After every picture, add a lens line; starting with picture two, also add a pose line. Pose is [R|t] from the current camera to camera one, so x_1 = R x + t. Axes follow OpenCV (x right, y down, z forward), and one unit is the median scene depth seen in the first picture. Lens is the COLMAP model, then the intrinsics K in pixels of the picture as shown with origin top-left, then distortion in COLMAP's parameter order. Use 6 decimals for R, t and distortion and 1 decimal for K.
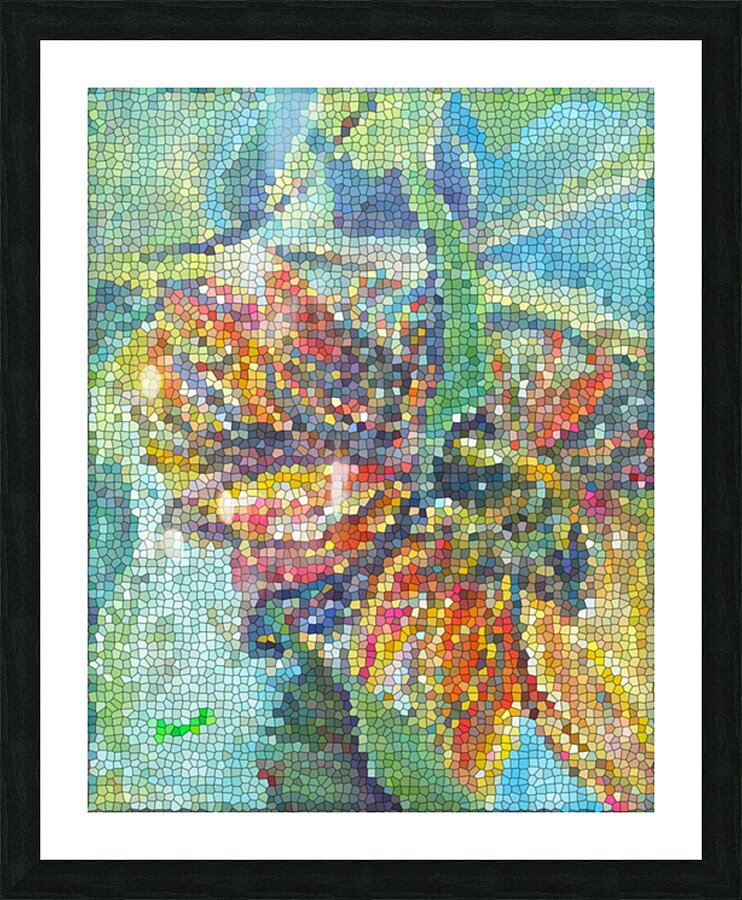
lens RADIAL K [[687.6, 0, 373.1], [0, 687.6, 454.7], [0, 0, 1]] dist [-0.003507, -0.002485]
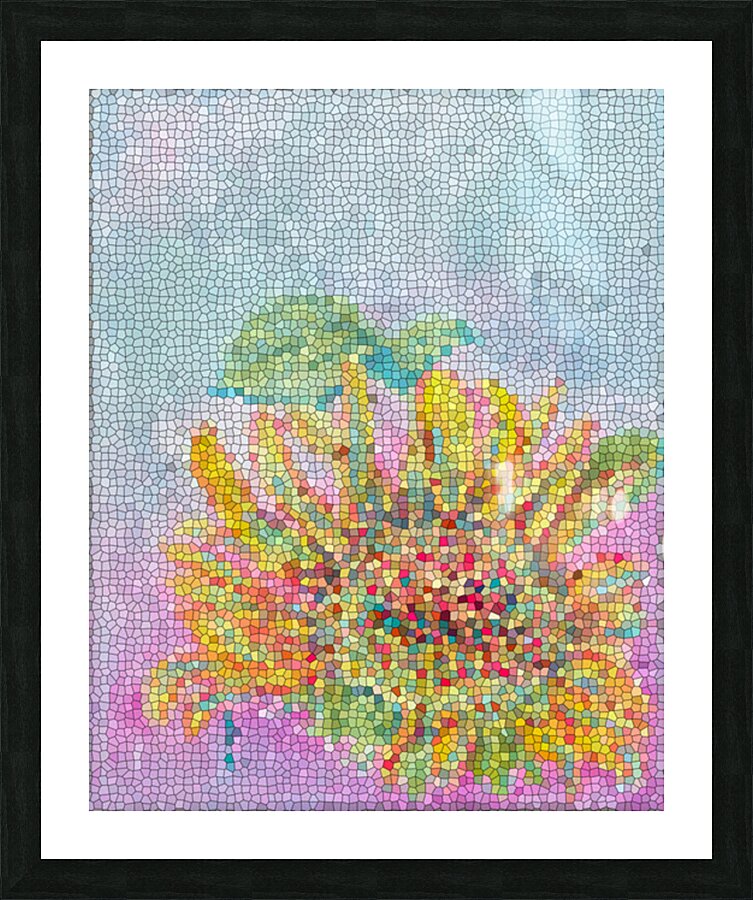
lens RADIAL K [[697.7, 0, 378.4], [0, 697.7, 446.9], [0, 0, 1]] dist [-0.004028, -0.003028]
pose [[1.000000, 0.000100, -0.000531, 0.022587], [-0.000101, 1.000000, -0.000958, -0.104857], [0.000531, 0.000958, 0.999999, -0.032635]]
